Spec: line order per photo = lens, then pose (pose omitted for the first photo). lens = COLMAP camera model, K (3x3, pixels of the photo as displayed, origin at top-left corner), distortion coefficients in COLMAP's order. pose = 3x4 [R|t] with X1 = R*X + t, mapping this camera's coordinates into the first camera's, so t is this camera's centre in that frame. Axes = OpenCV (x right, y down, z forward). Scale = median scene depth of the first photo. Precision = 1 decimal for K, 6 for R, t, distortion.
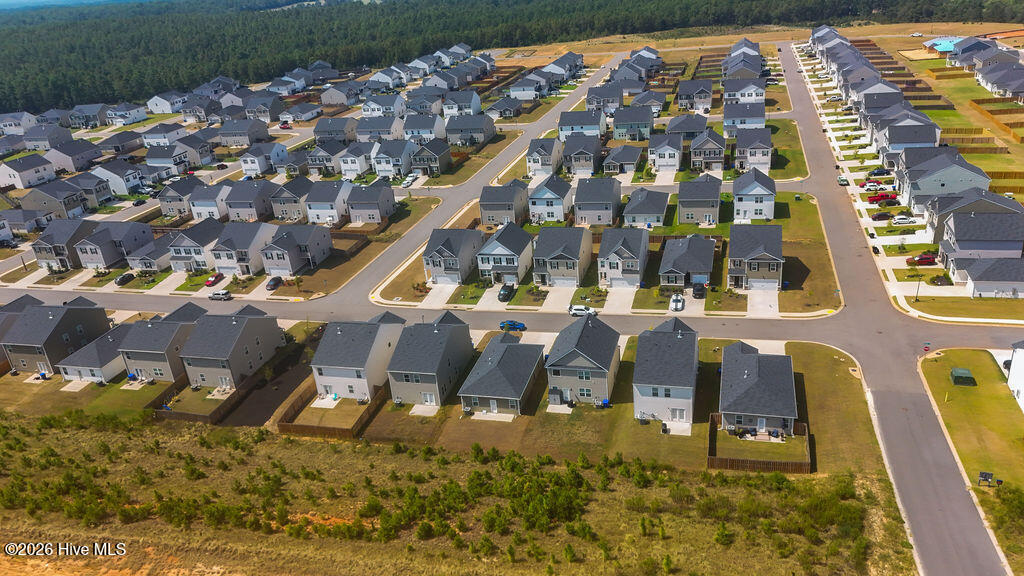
lens RADIAL K [[745.2, 0, 512.0], [0, 745.2, 288.0], [0, 0, 1]] dist [0.088017, -0.099944]
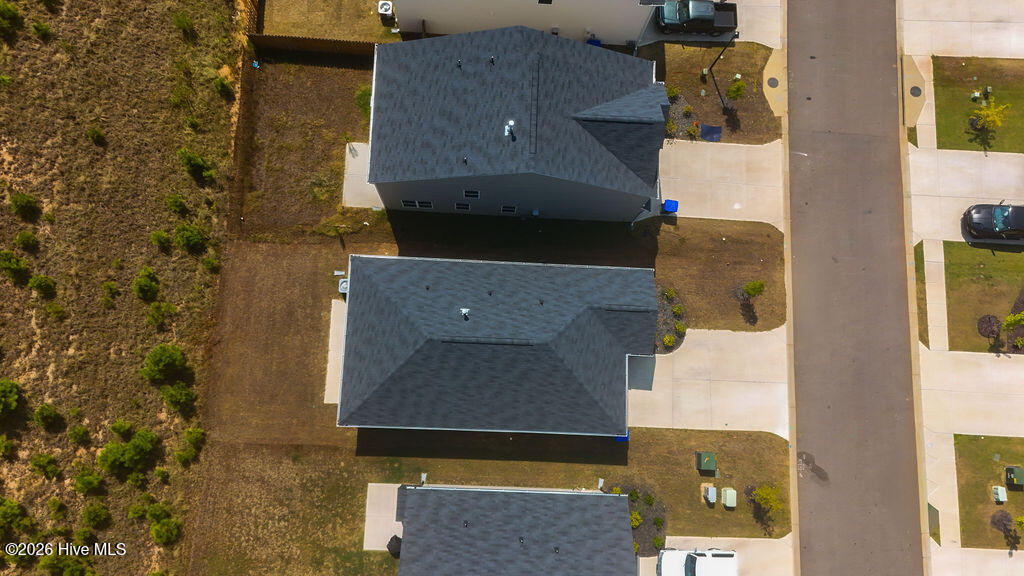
lens RADIAL K [[745.2, 0, 512.0], [0, 745.2, 288.0], [0, 0, 1]] dist [0.088017, -0.099944]
pose [[0.230860, 0.972532, -0.029733, -0.025039], [-0.464321, 0.136972, 0.875011, -0.226606], [0.855050, -0.188200, 0.483188, 0.847010]]
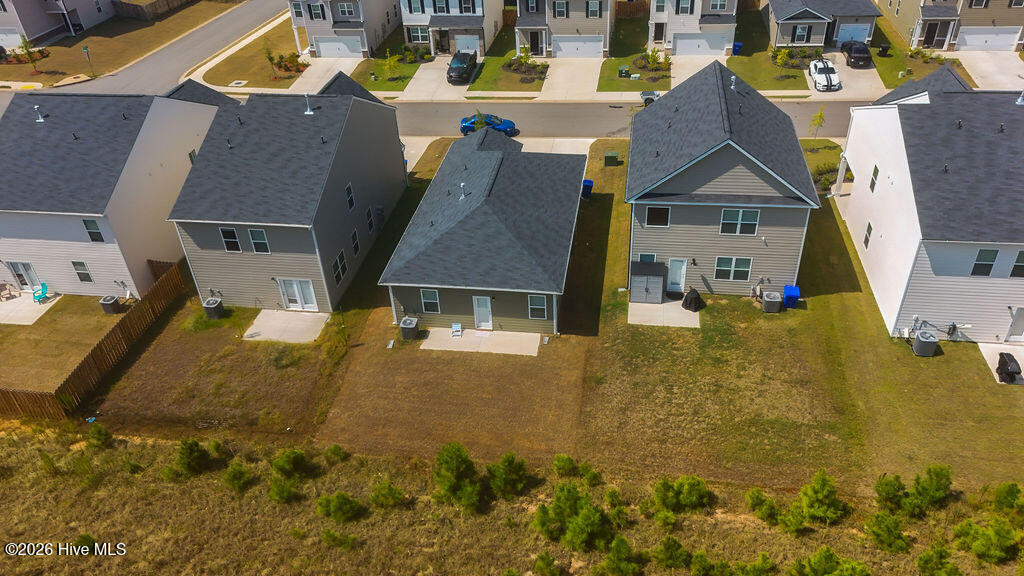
lens RADIAL K [[745.2, 0, 512.0], [0, 745.2, 288.0], [0, 0, 1]] dist [0.088017, -0.099944]
pose [[0.992114, -0.027286, 0.122331, -0.051856], [0.005186, 0.984116, 0.177449, 0.079486], [-0.125230, -0.175416, 0.976497, 0.621508]]
